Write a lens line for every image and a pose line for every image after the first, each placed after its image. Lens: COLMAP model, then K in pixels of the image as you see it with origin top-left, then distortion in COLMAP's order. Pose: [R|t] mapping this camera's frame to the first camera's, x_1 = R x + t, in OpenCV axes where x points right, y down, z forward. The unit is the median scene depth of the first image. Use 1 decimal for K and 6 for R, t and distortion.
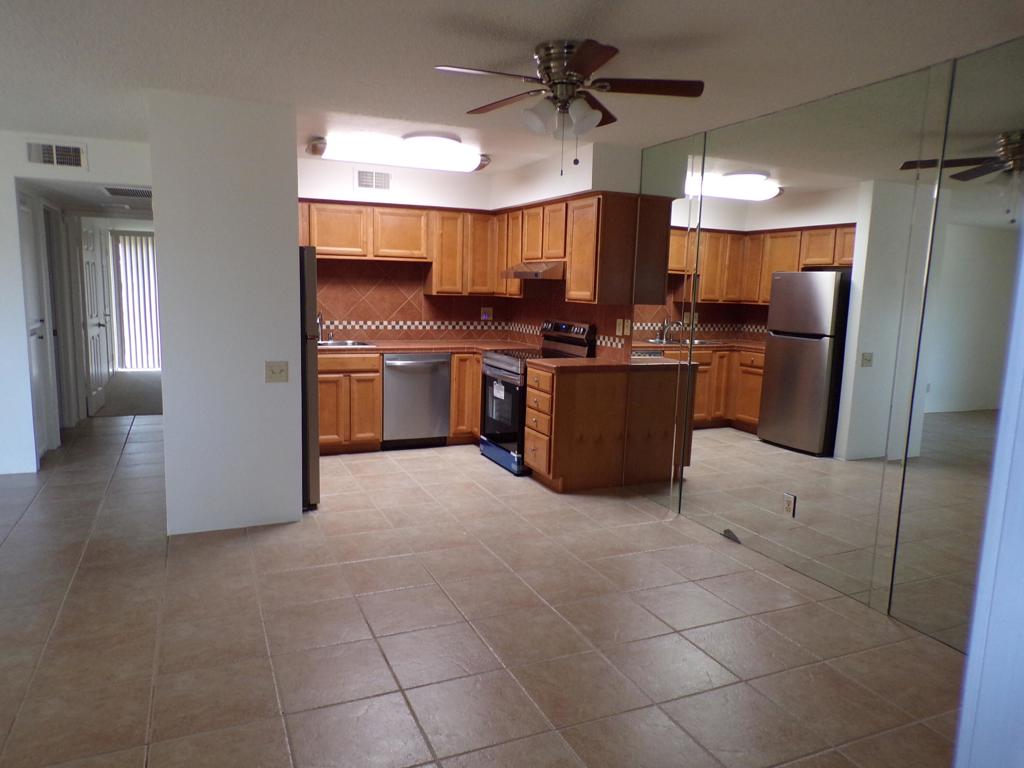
lens RADIAL K [[694.7, 0, 511.3], [0, 694.7, 385.2], [0, 0, 1]] dist [0.009615, 0.006469]
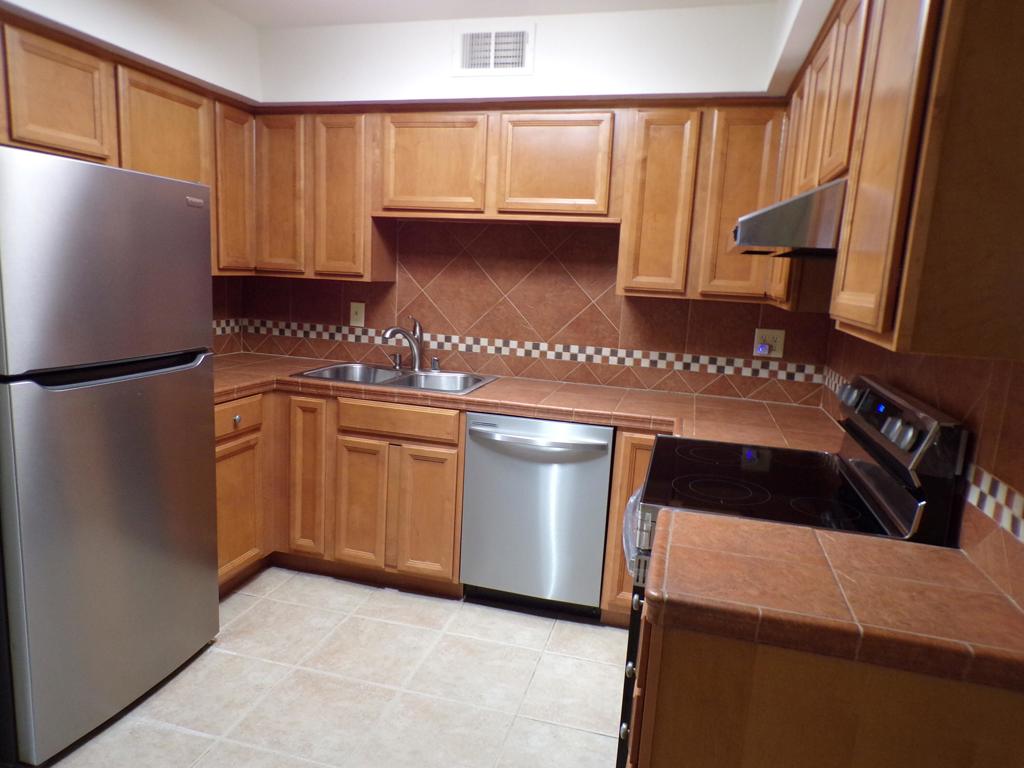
lens RADIAL K [[694.7, 0, 507.6], [0, 694.7, 385.5], [0, 0, 1]] dist [0.009615, 0.006469]
pose [[0.766372, 0.117765, -0.631510, 0.129868], [-0.121893, 0.991852, 0.037039, -0.077410], [0.630727, 0.048591, 0.774482, 0.590527]]
